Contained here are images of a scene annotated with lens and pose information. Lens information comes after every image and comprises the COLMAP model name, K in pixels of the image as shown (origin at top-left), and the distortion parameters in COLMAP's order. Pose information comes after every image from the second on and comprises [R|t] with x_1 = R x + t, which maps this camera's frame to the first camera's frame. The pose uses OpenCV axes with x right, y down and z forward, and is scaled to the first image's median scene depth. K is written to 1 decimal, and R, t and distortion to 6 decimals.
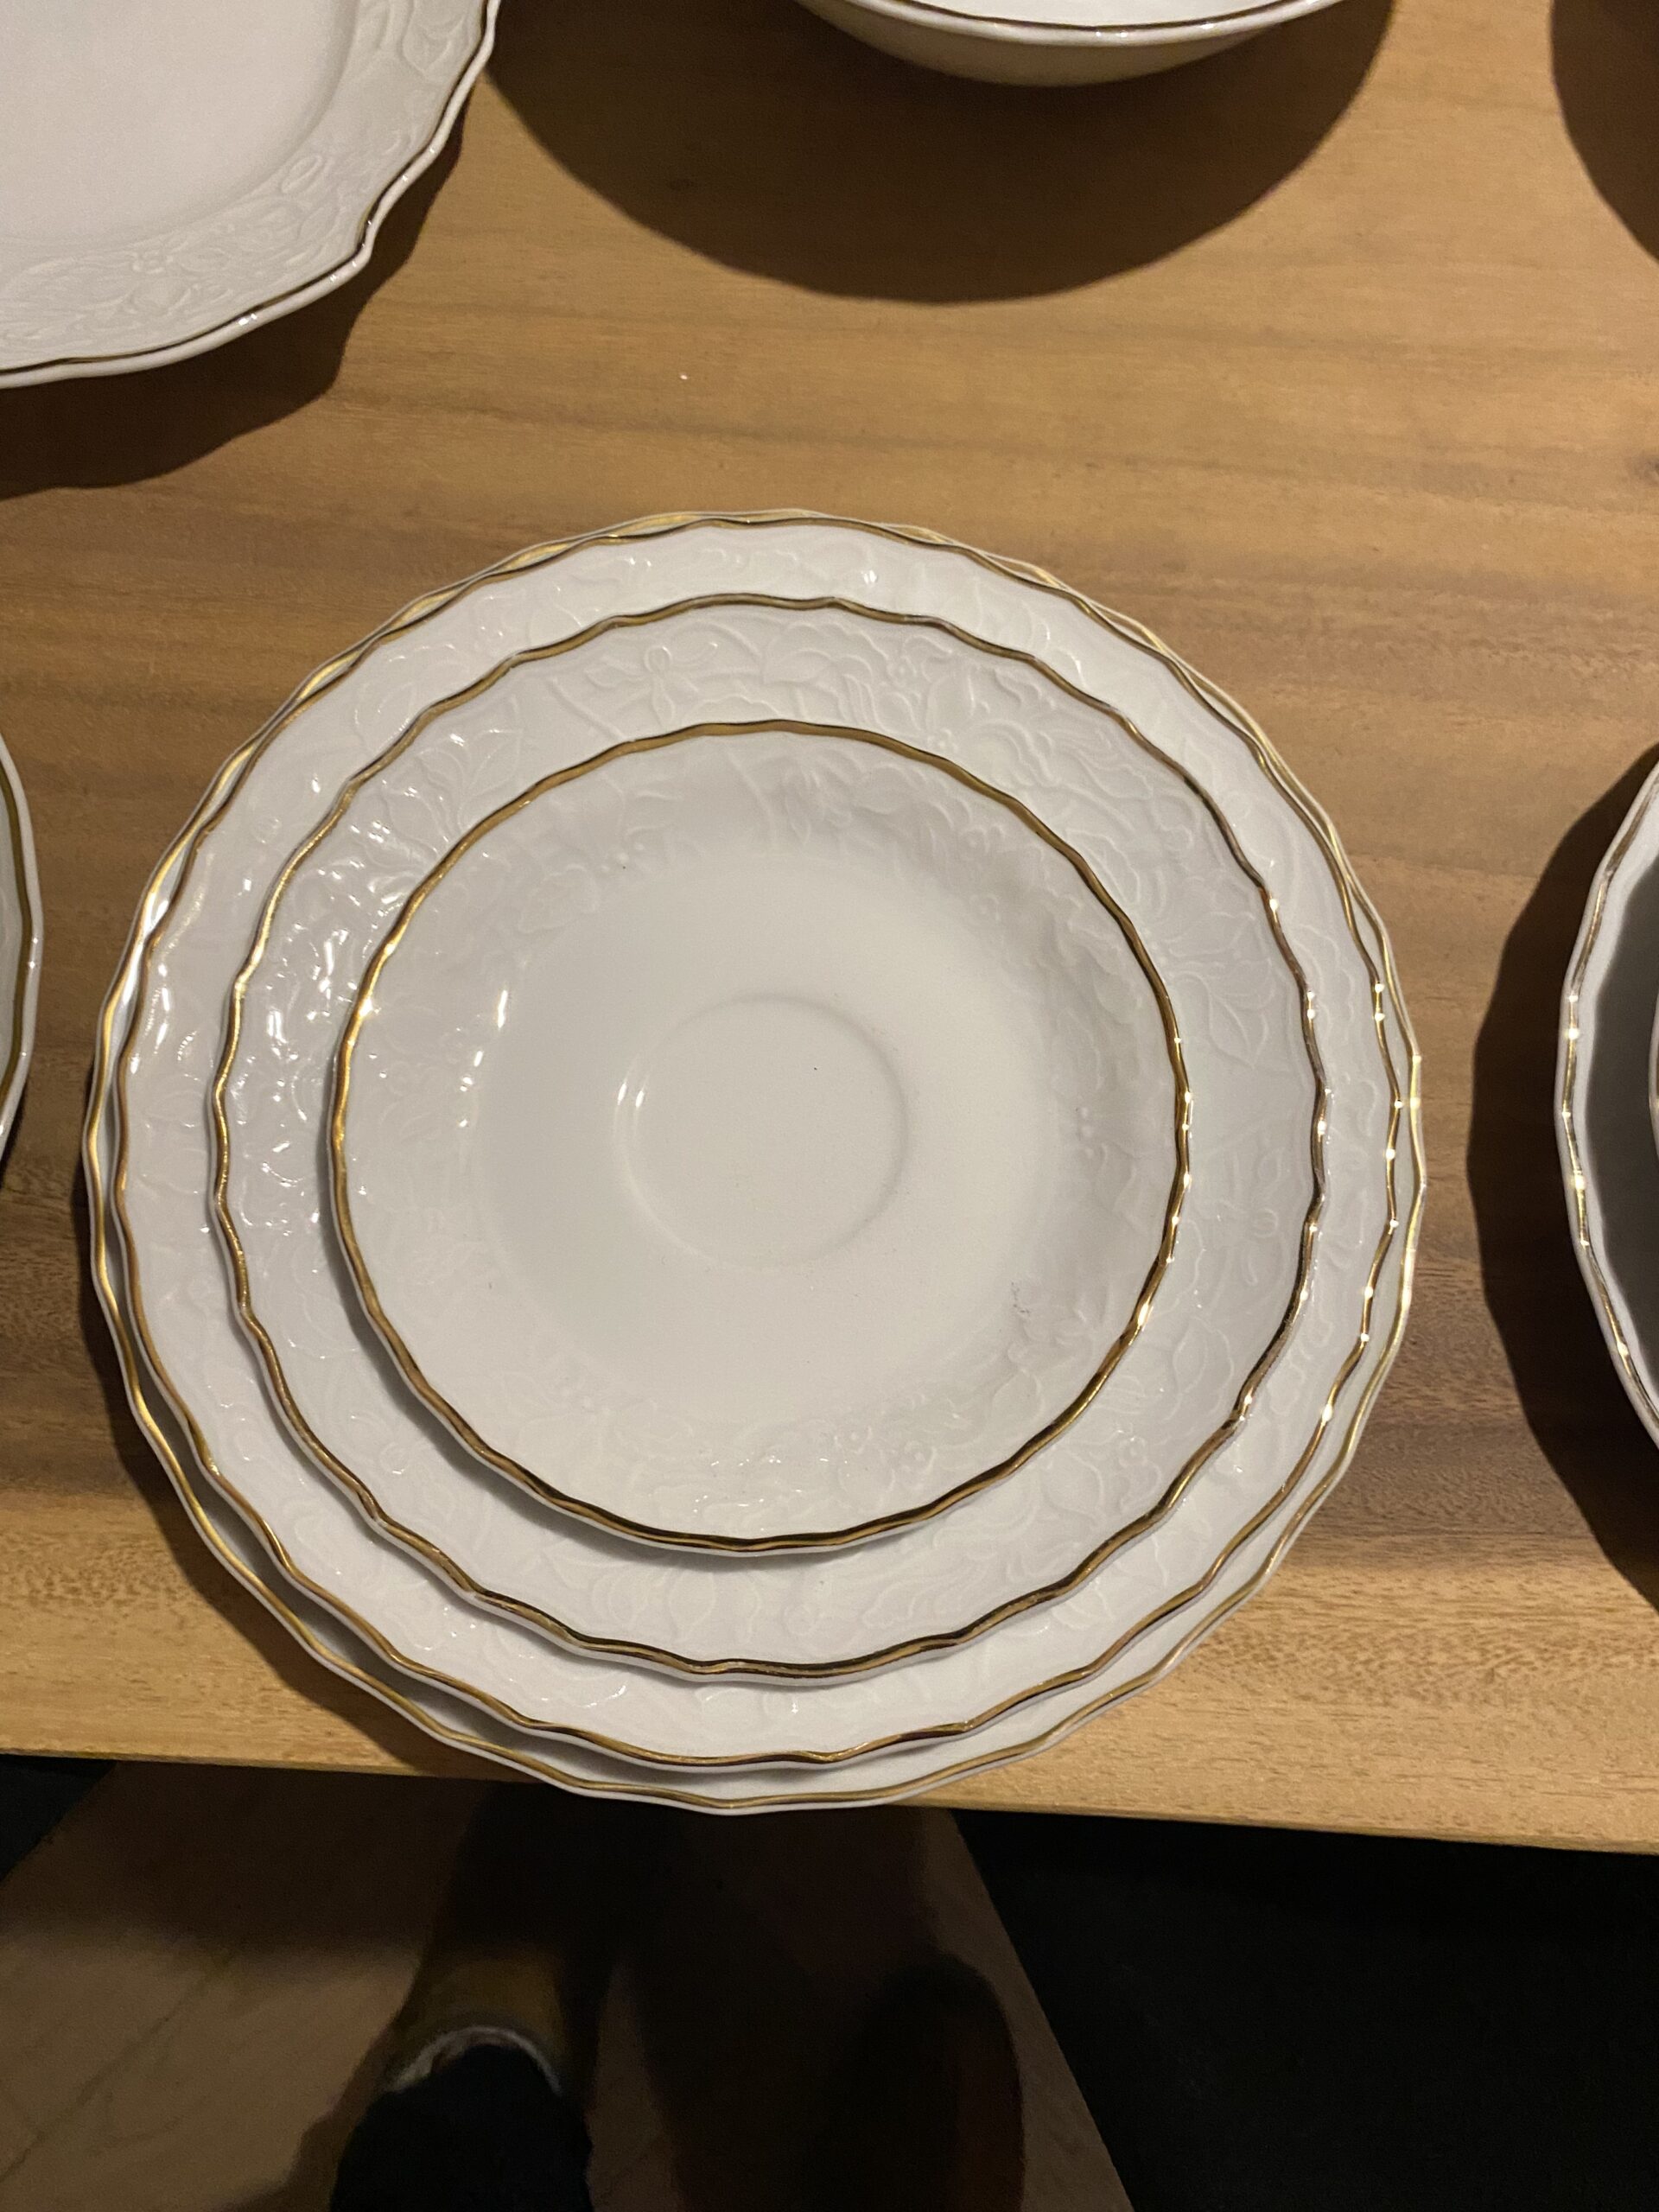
lens RADIAL K [[1681.2, 0, 832.4], [0, 1681.2, 1108.3], [0, 0, 1]] dist [0.001118, -0.004245]
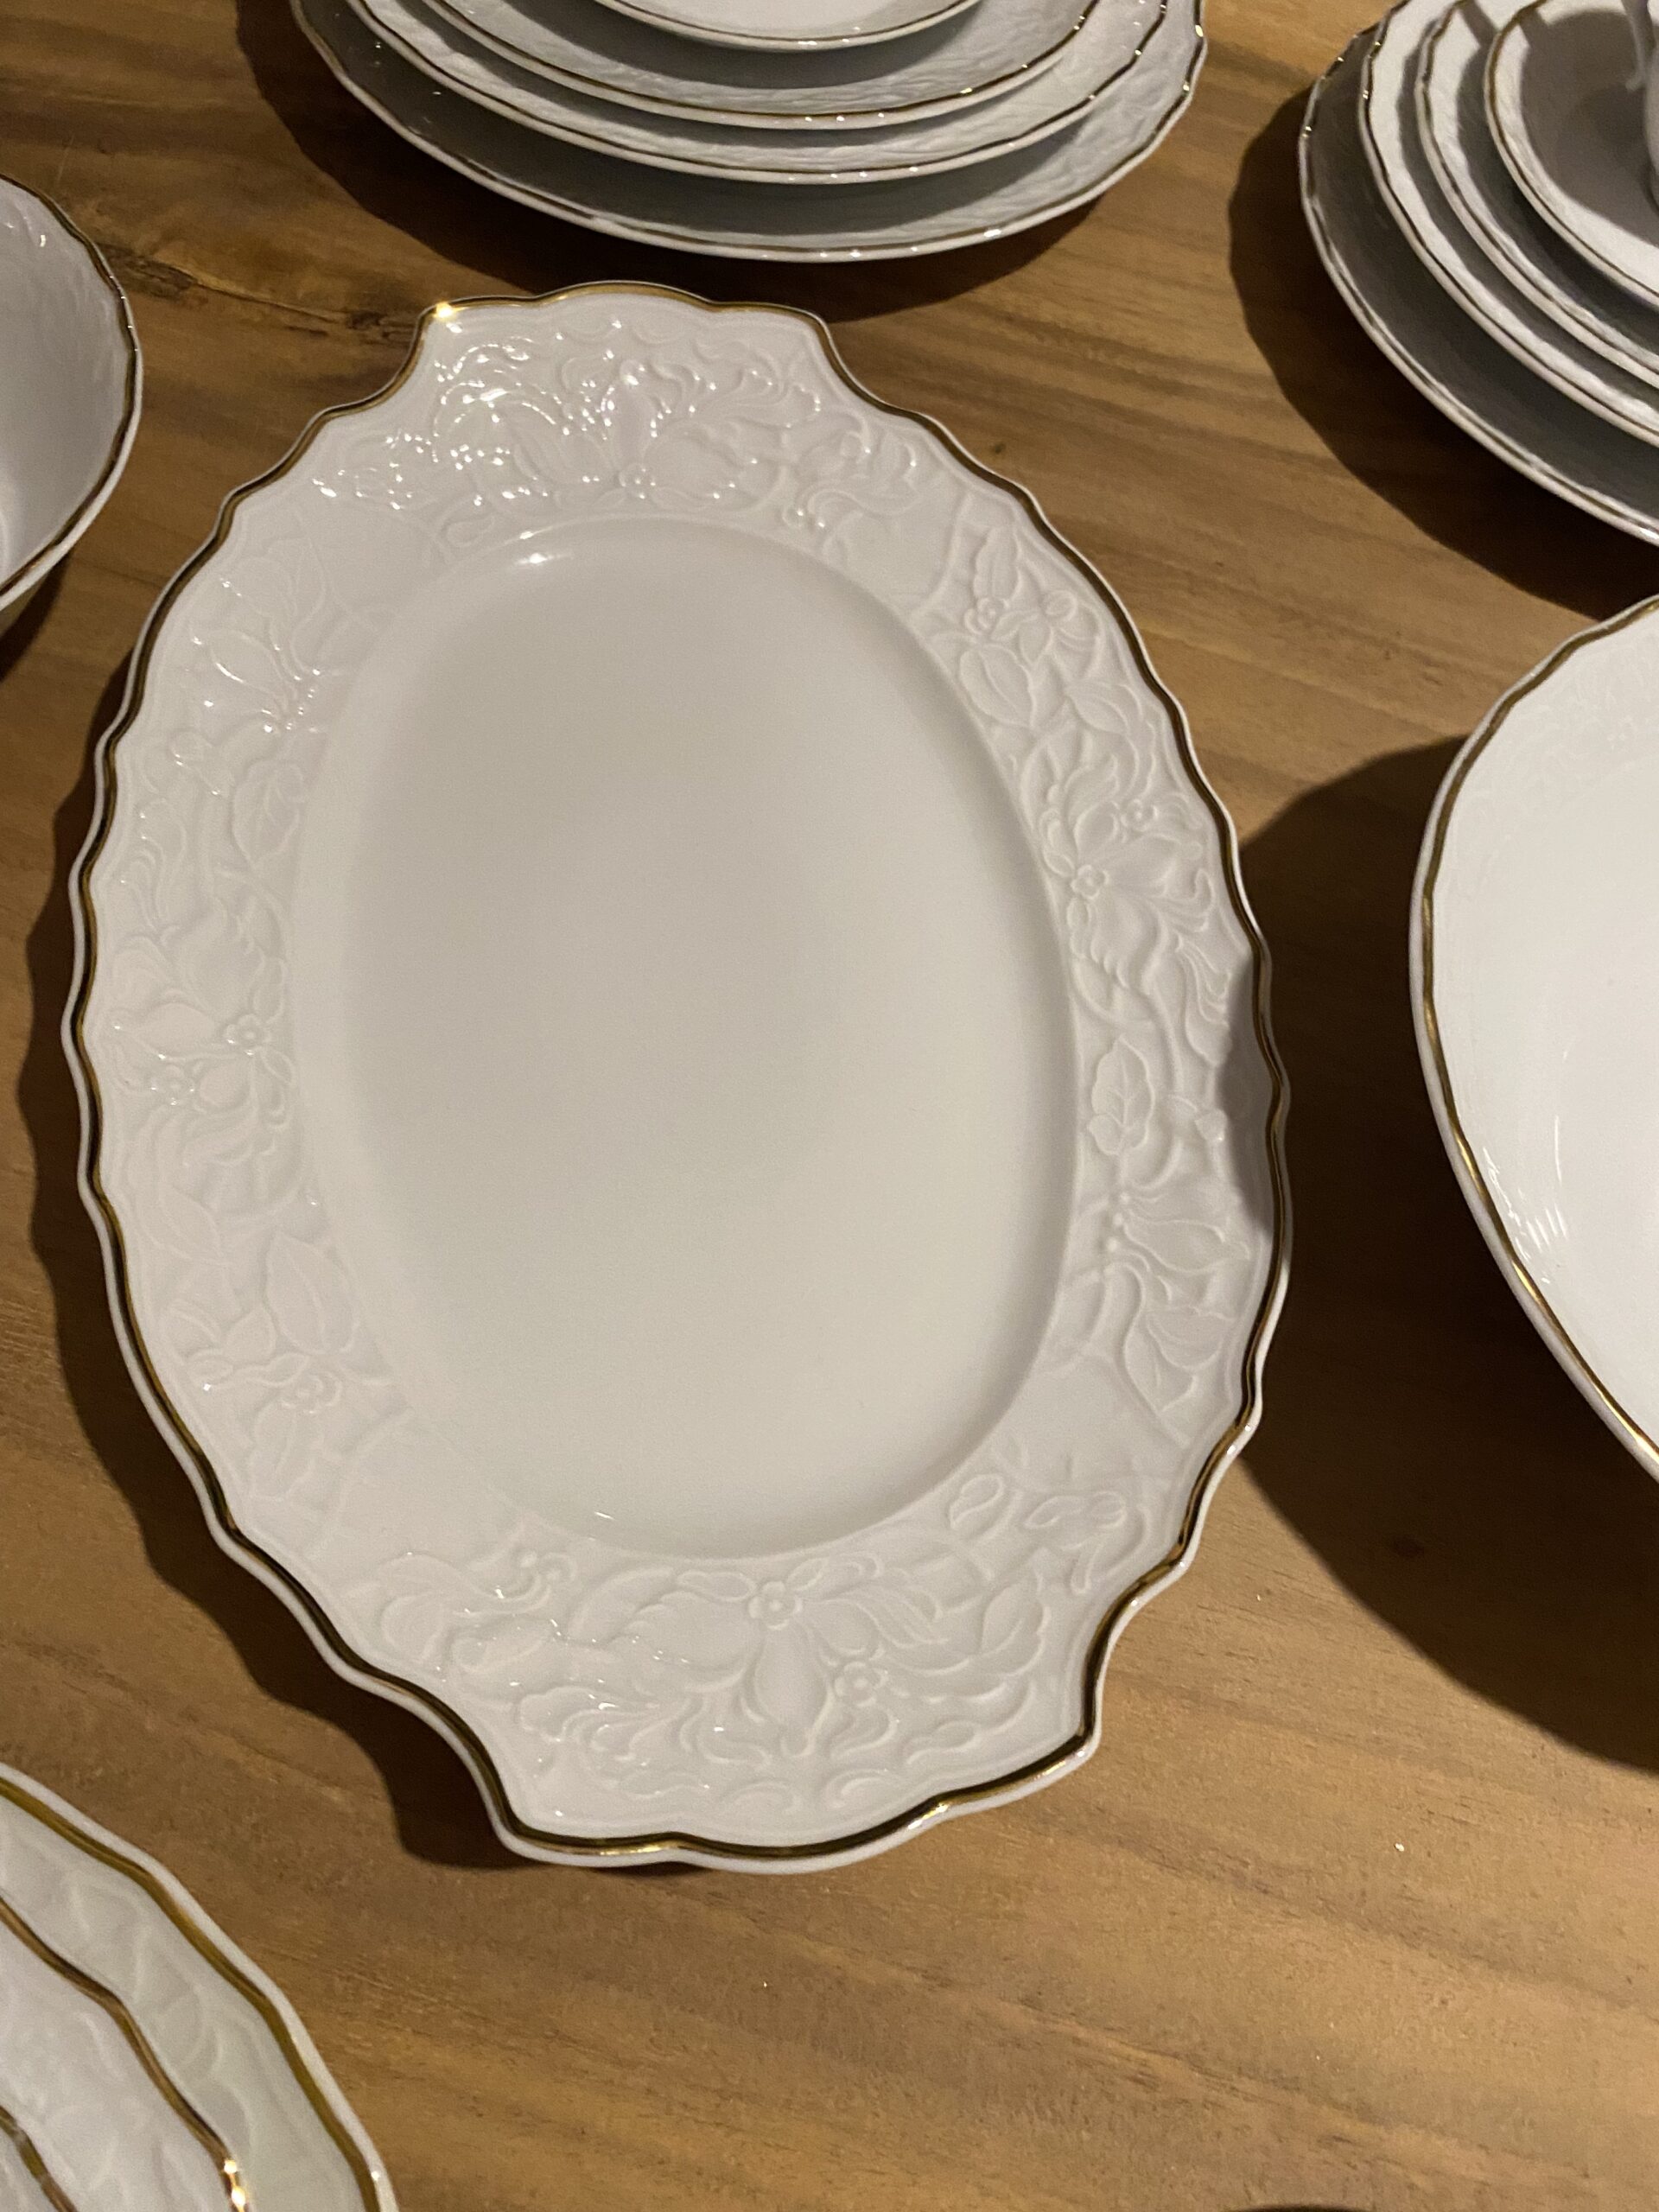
lens RADIAL K [[1652.8, 0, 829.5], [0, 1652.8, 1106.0], [0, 0, 1]] dist [-0.005090, -0.007057]
pose [[0.975275, 0.220995, 0.000812, -0.473177], [-0.215037, 0.949815, -0.227181, -0.607365], [-0.050978, 0.221389, 0.973852, 0.256108]]
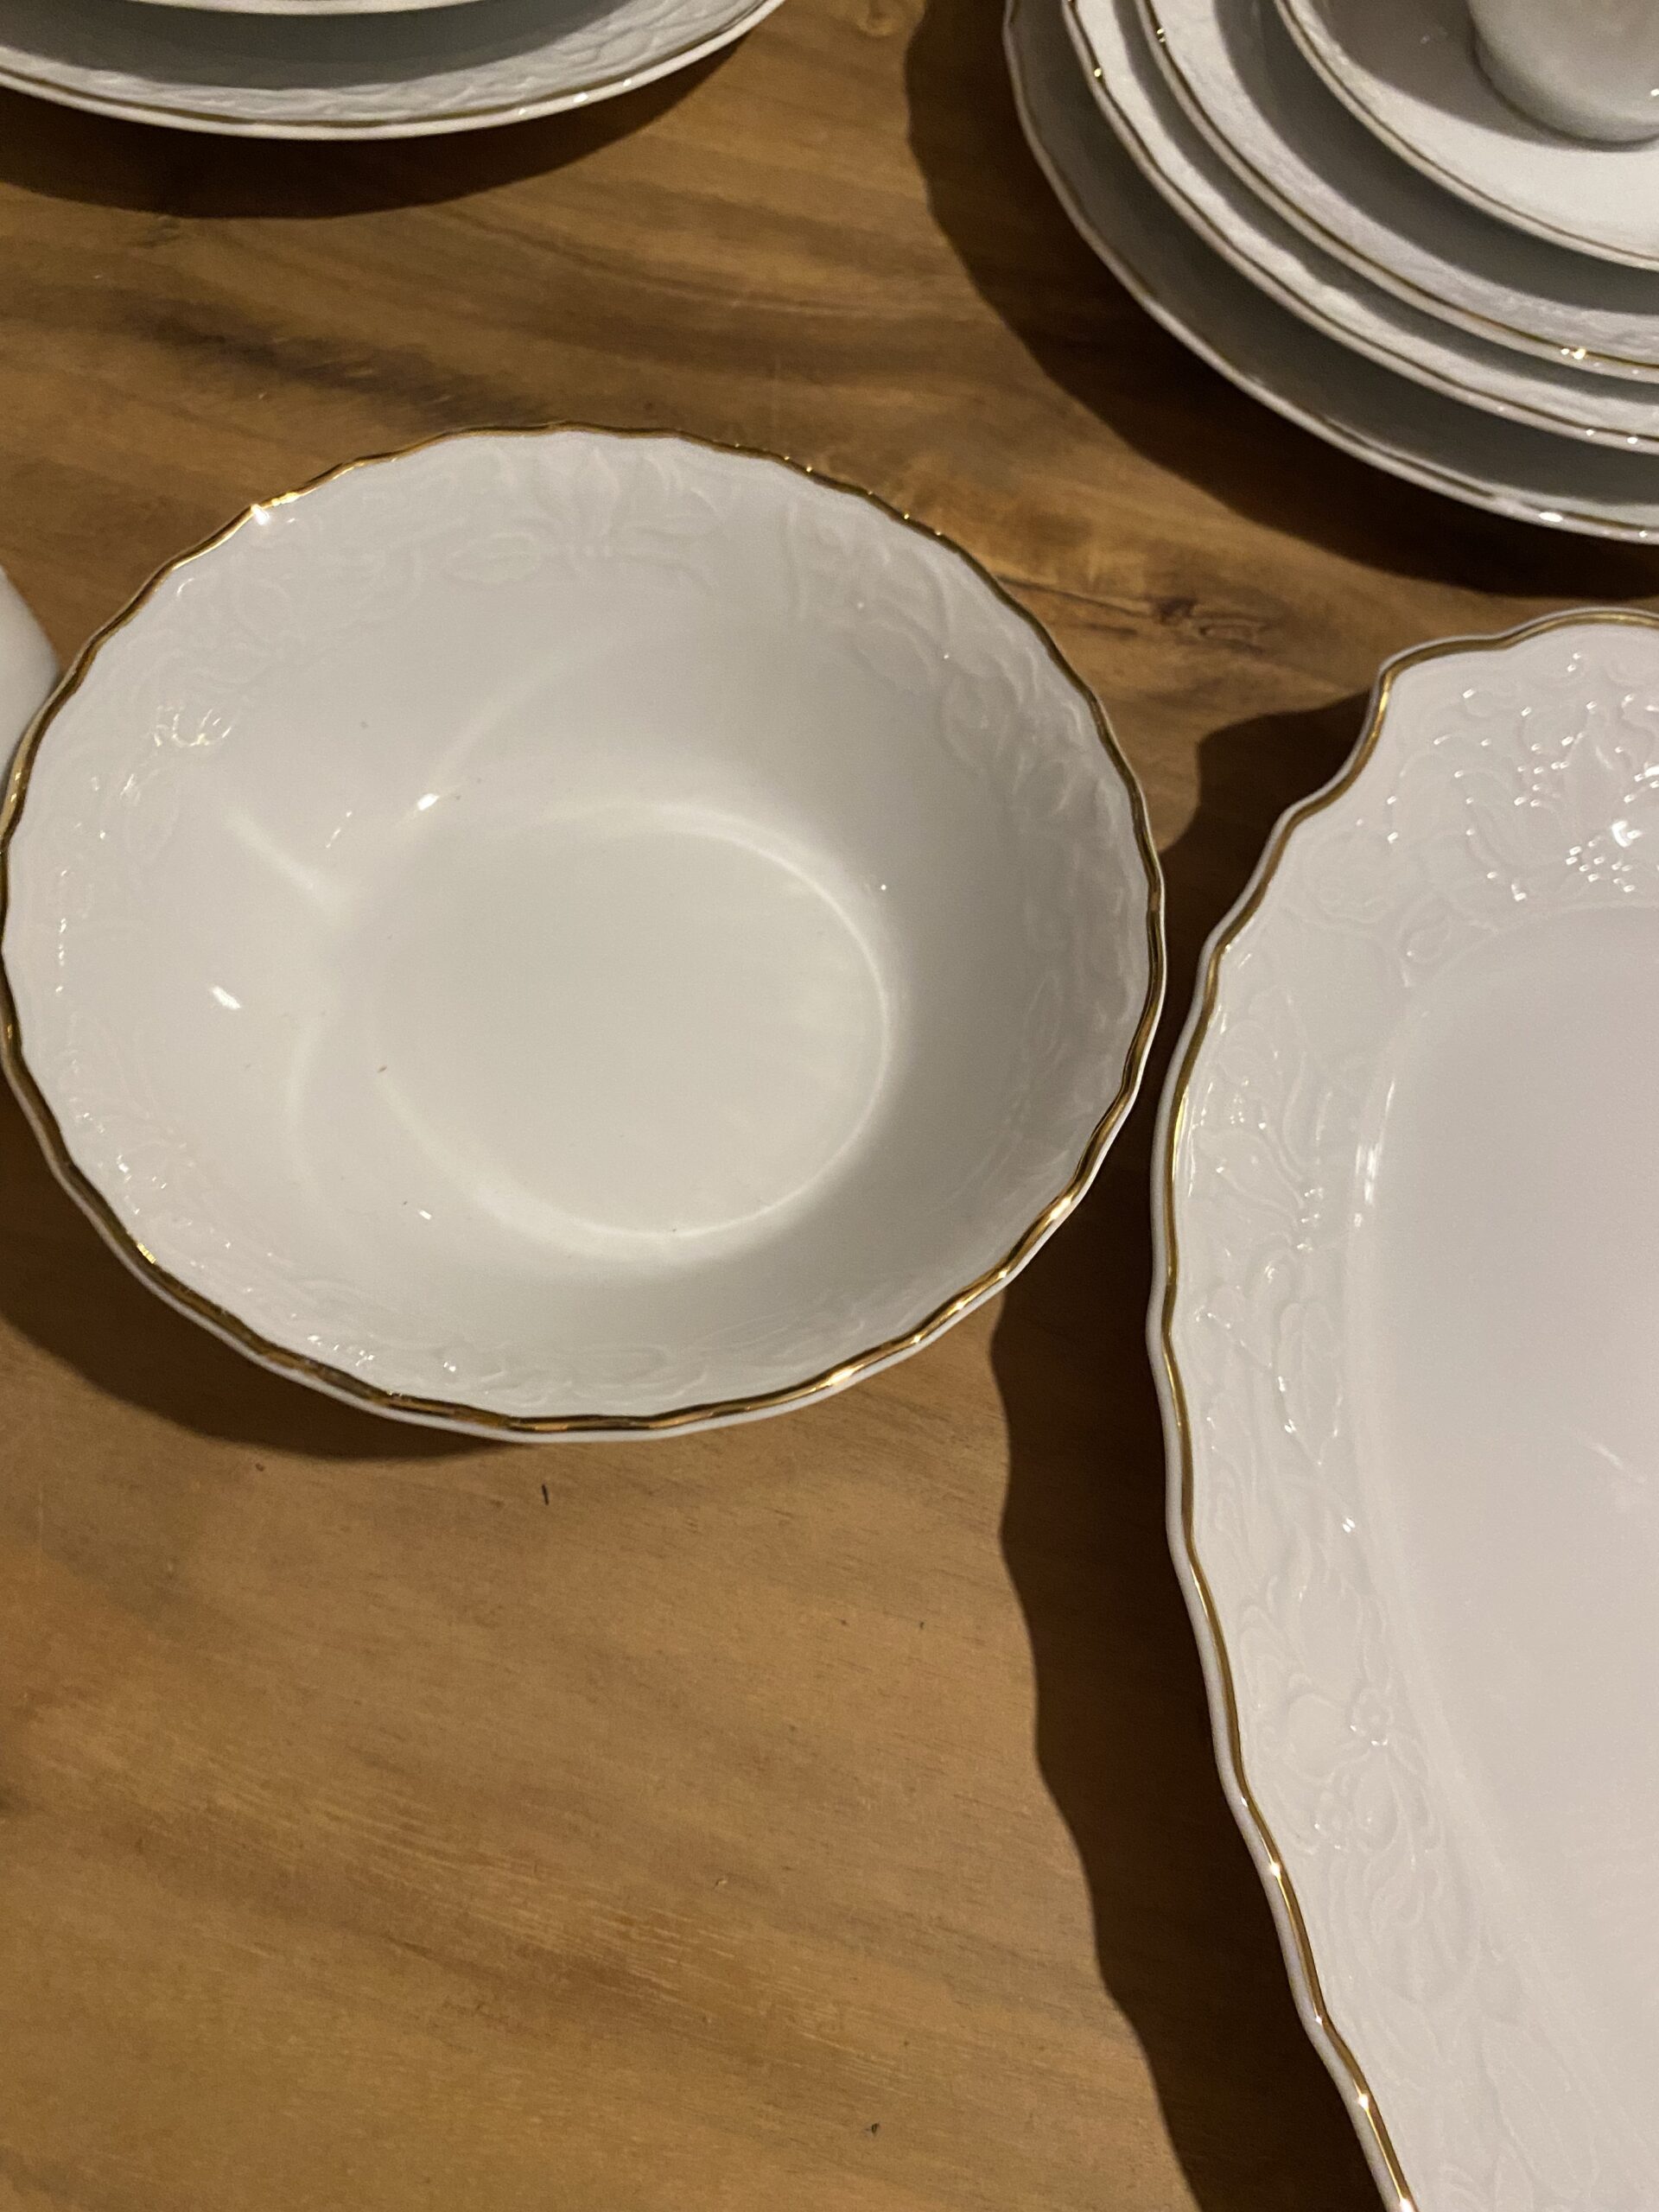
lens RADIAL K [[1652.8, 0, 829.5], [0, 1652.8, 1106.0], [0, 0, 1]] dist [-0.005090, -0.007057]
pose [[0.976987, 0.213030, 0.010685, -1.031469], [-0.208169, 0.963216, -0.169941, -0.844053], [-0.046494, 0.163806, 0.985396, 0.403834]]
